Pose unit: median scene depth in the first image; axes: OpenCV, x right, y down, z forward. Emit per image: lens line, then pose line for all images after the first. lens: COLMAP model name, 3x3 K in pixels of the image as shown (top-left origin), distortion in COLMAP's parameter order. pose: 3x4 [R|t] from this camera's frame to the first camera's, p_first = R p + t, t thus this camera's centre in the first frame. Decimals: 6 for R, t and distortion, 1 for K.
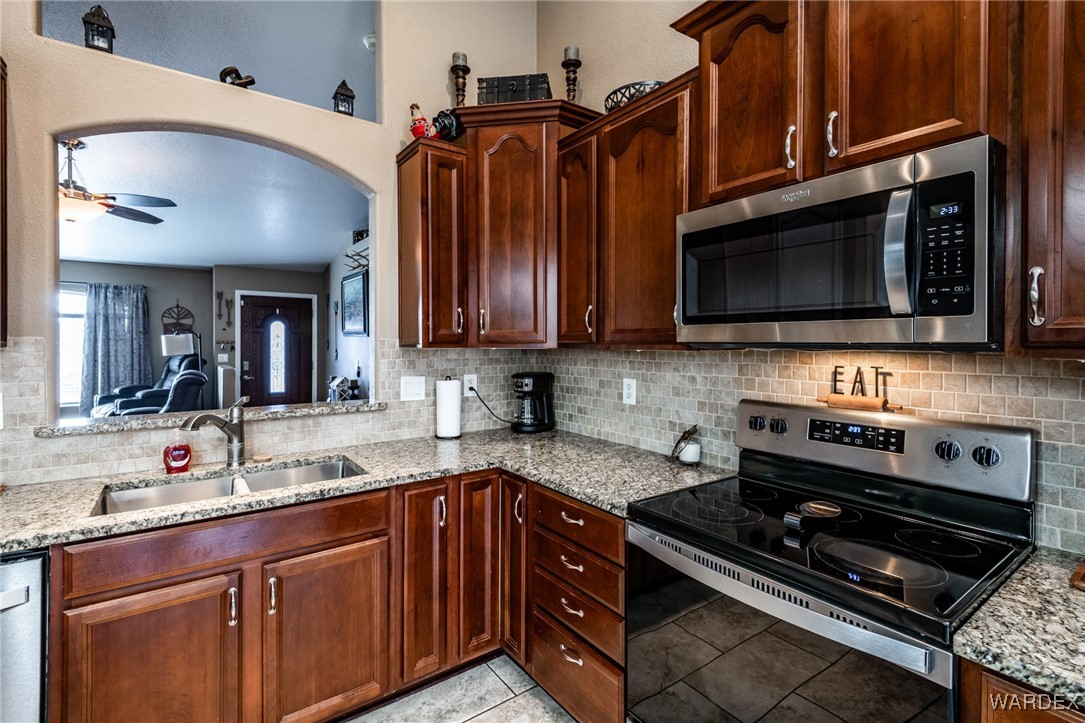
lens RADIAL K [[495.6, 0, 547.0], [0, 495.6, 344.5], [0, 0, 1]] dist [0.026223, -0.012651]
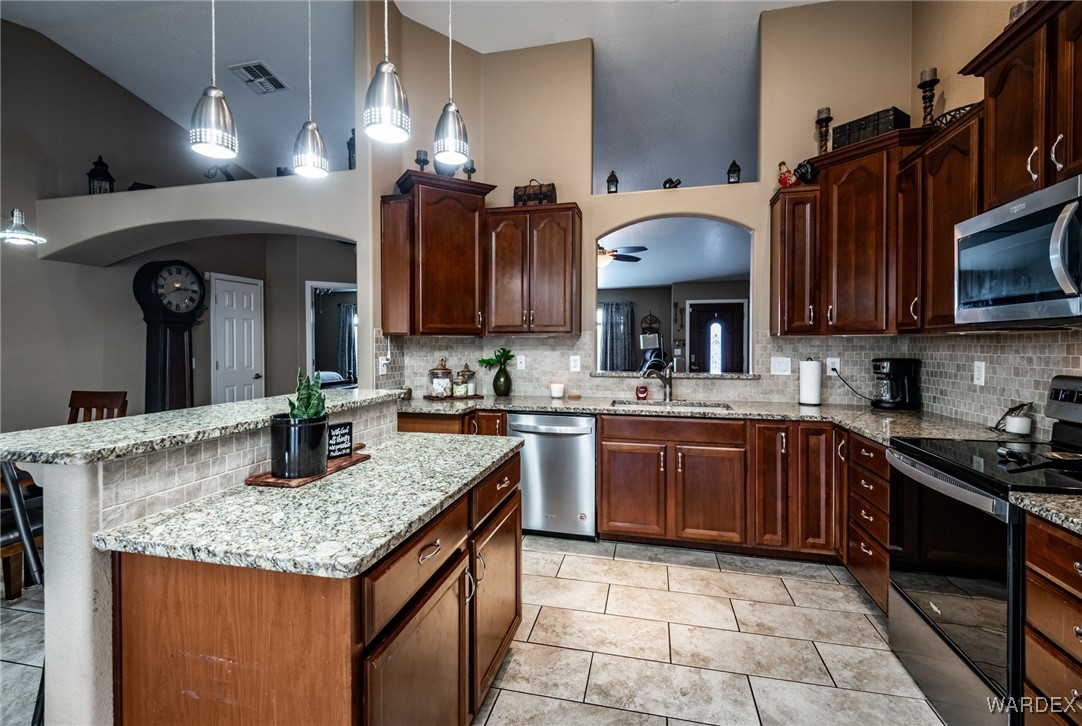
lens RADIAL K [[494.2, 0, 540.1], [0, 494.2, 352.4], [0, 0, 1]] dist [0.026223, -0.012651]
pose [[0.649616, 0.011055, -0.760182, 0.418888], [-0.001856, 0.999914, 0.012955, 0.041038], [0.760260, -0.007005, 0.649581, -0.494605]]
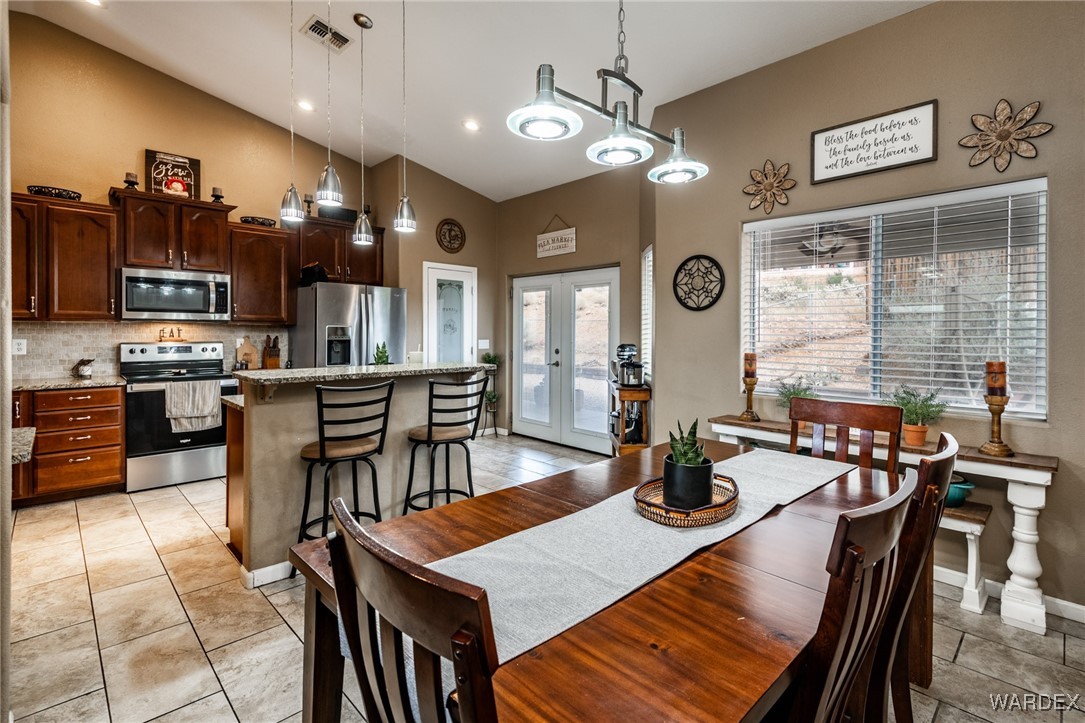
lens RADIAL K [[495.6, 0, 537.6], [0, 495.6, 330.3], [0, 0, 1]] dist [0.026223, -0.012651]
pose [[-0.138833, -0.002882, 0.990312, -1.948665], [0.000516, 0.999995, 0.002983, 0.037588], [-0.990316, 0.000925, -0.138831, -0.558299]]
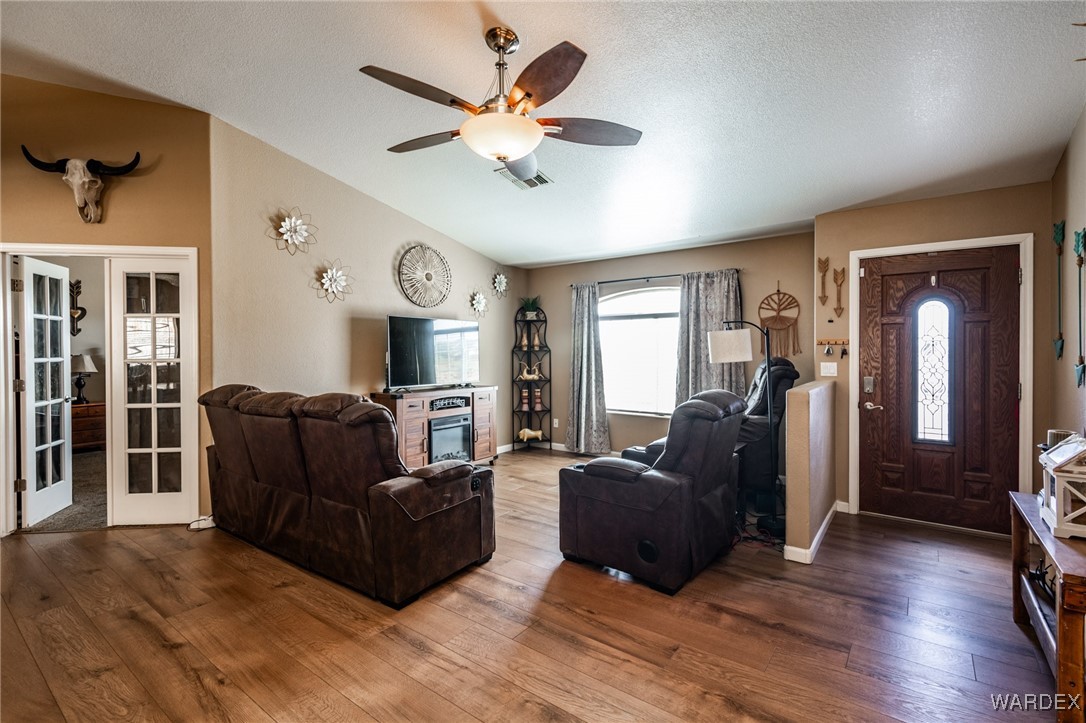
lens RADIAL K [[496.0, 0, 534.9], [0, 496.0, 353.5], [0, 0, 1]] dist [0.026223, -0.012651]
pose [[0.282825, 0.002494, -0.959168, -0.593141], [0.001343, 0.999995, 0.002996, 0.020895], [0.959171, -0.002136, 0.282820, 1.677951]]
